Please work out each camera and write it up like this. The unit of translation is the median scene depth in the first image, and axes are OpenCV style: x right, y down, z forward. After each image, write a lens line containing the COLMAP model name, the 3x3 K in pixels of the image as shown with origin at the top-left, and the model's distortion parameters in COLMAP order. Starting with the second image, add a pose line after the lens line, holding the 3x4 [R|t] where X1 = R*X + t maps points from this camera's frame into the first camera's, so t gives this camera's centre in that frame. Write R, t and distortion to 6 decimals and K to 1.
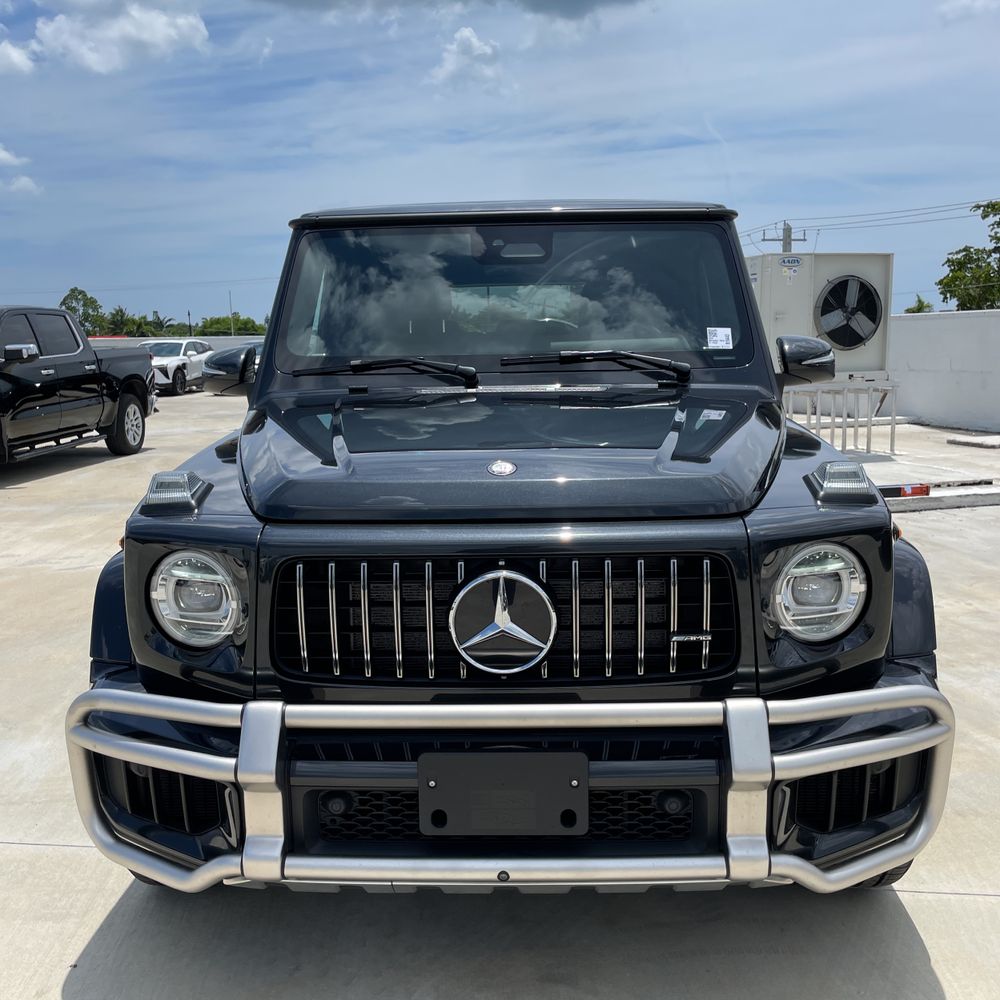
lens RADIAL K [[1035.2, 0, 505.3], [0, 1035.2, 501.9], [0, 0, 1]] dist [0.024327, 0.000000]
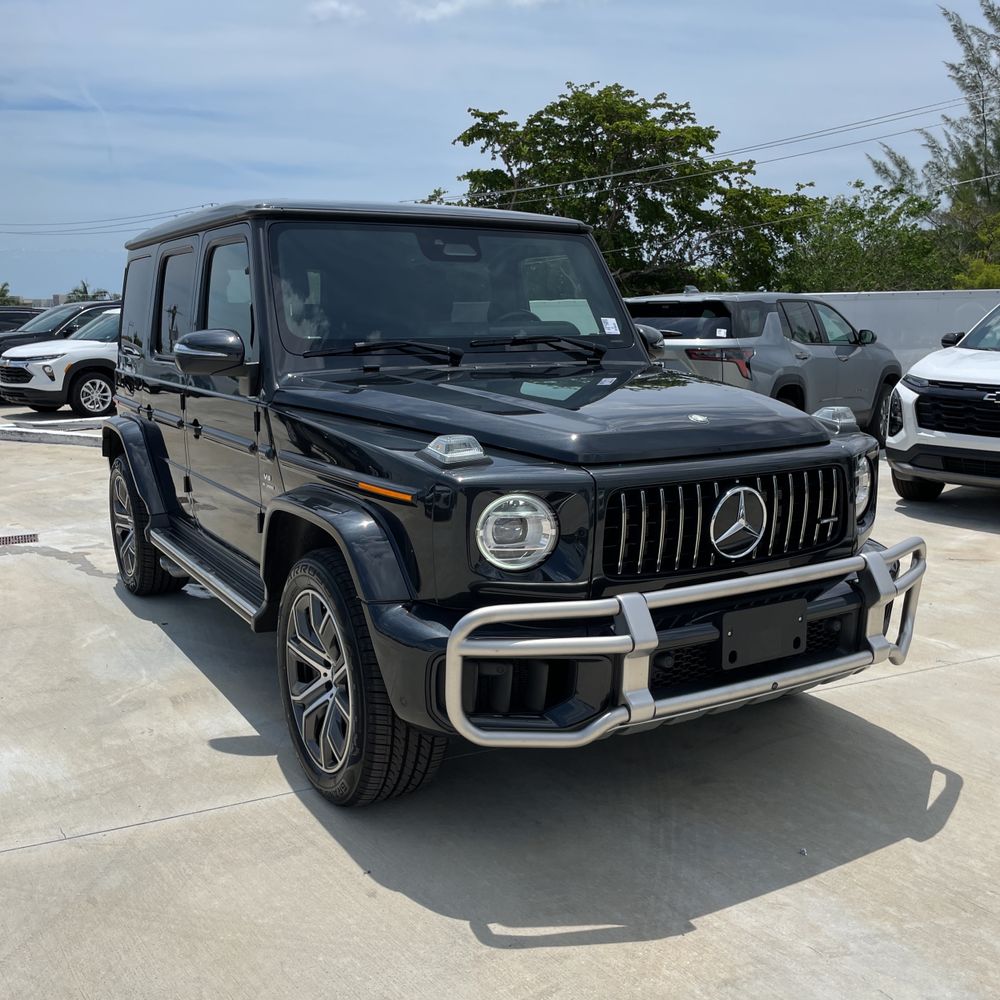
lens RADIAL K [[1035.2, 0, 503.4], [0, 1035.2, 509.6], [0, 0, 1]] dist [0.024327, 0.000000]
pose [[0.846860, -0.085592, 0.524883, -0.953812], [0.072727, 0.996330, 0.045130, 0.007393], [-0.526819, -0.000046, 0.849977, -0.064128]]
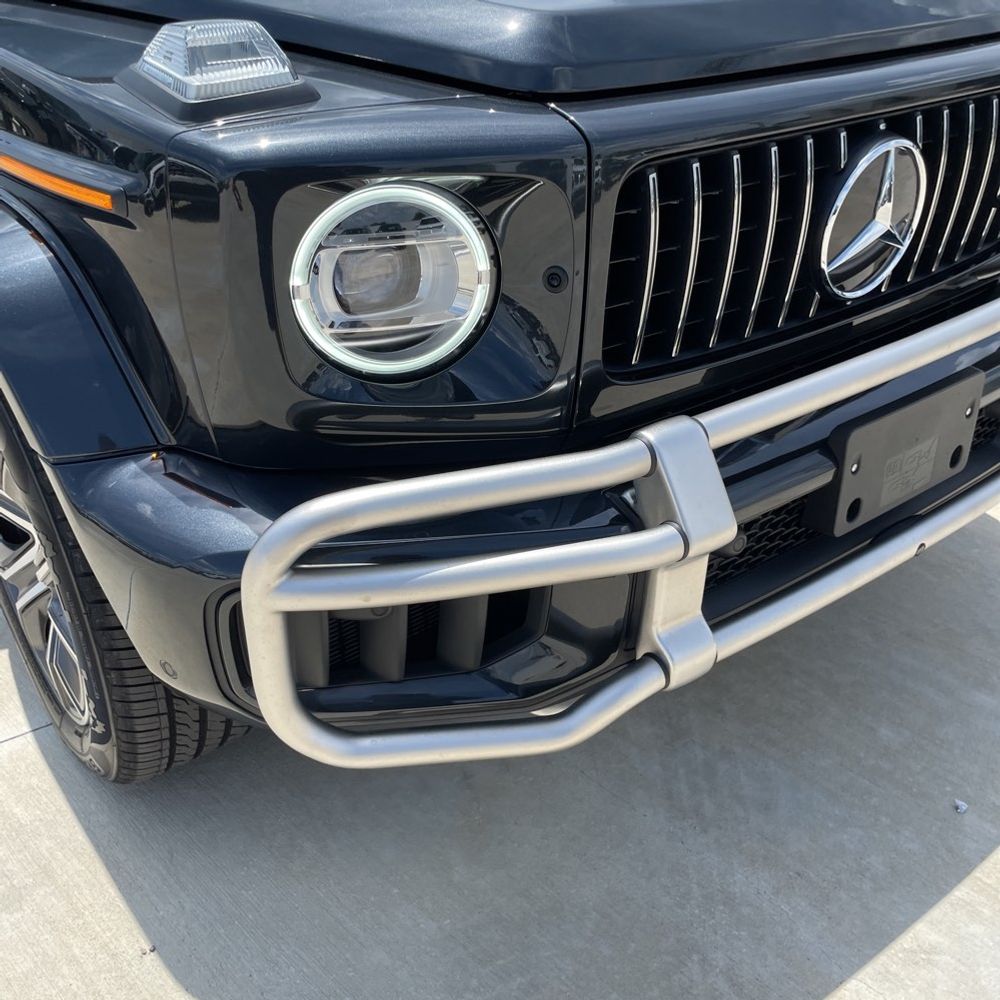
lens RADIAL K [[1035.2, 0, 519.0], [0, 1035.2, 502.0], [0, 0, 1]] dist [0.024327, 0.000000]
pose [[0.769678, -0.312313, 0.556827, -0.559271], [0.095129, 0.918545, 0.383700, 0.002481], [-0.631305, -0.242355, 0.736694, 0.545357]]
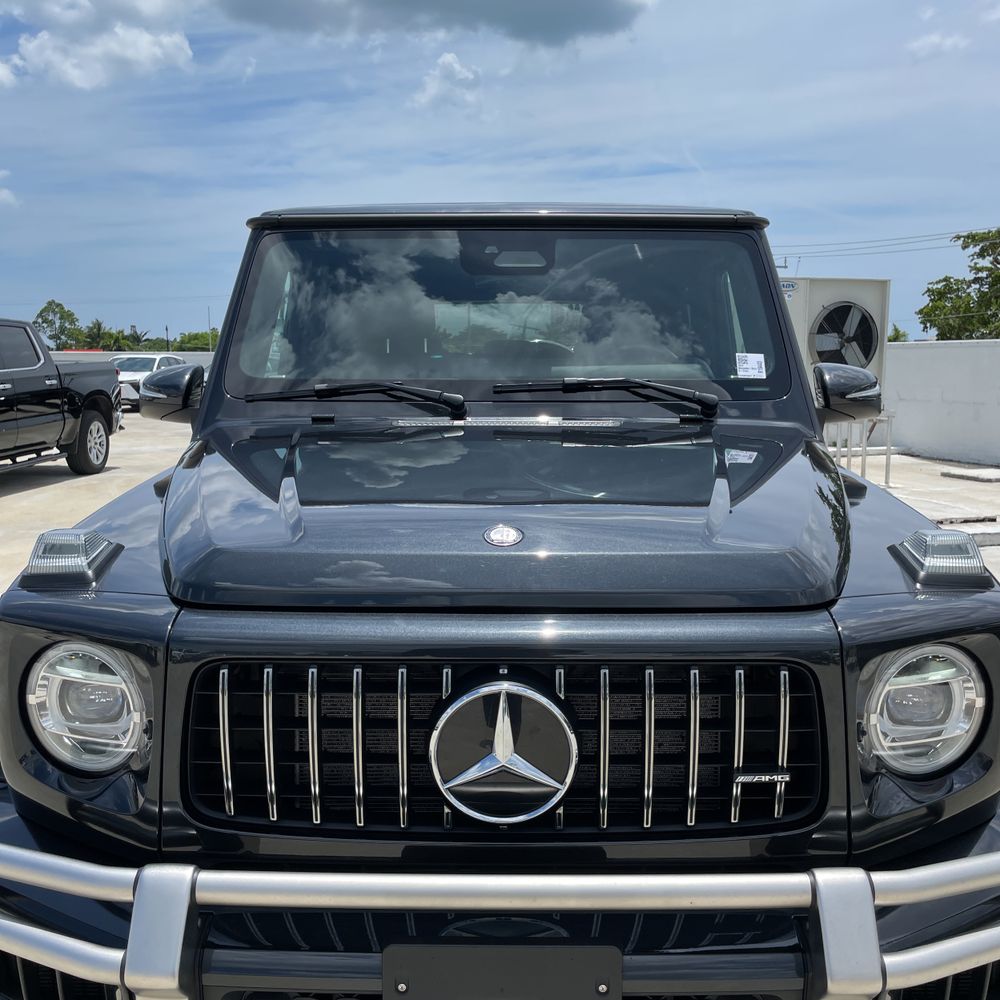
lens RADIAL K [[1035.2, 0, 503.7], [0, 1035.2, 499.7], [0, 0, 1]] dist [0.024327, 0.000000]
pose [[0.999651, 0.015122, 0.021648, -0.018908], [-0.014640, 0.999646, -0.022223, -0.040868], [-0.021977, 0.021898, 0.999519, 0.244545]]
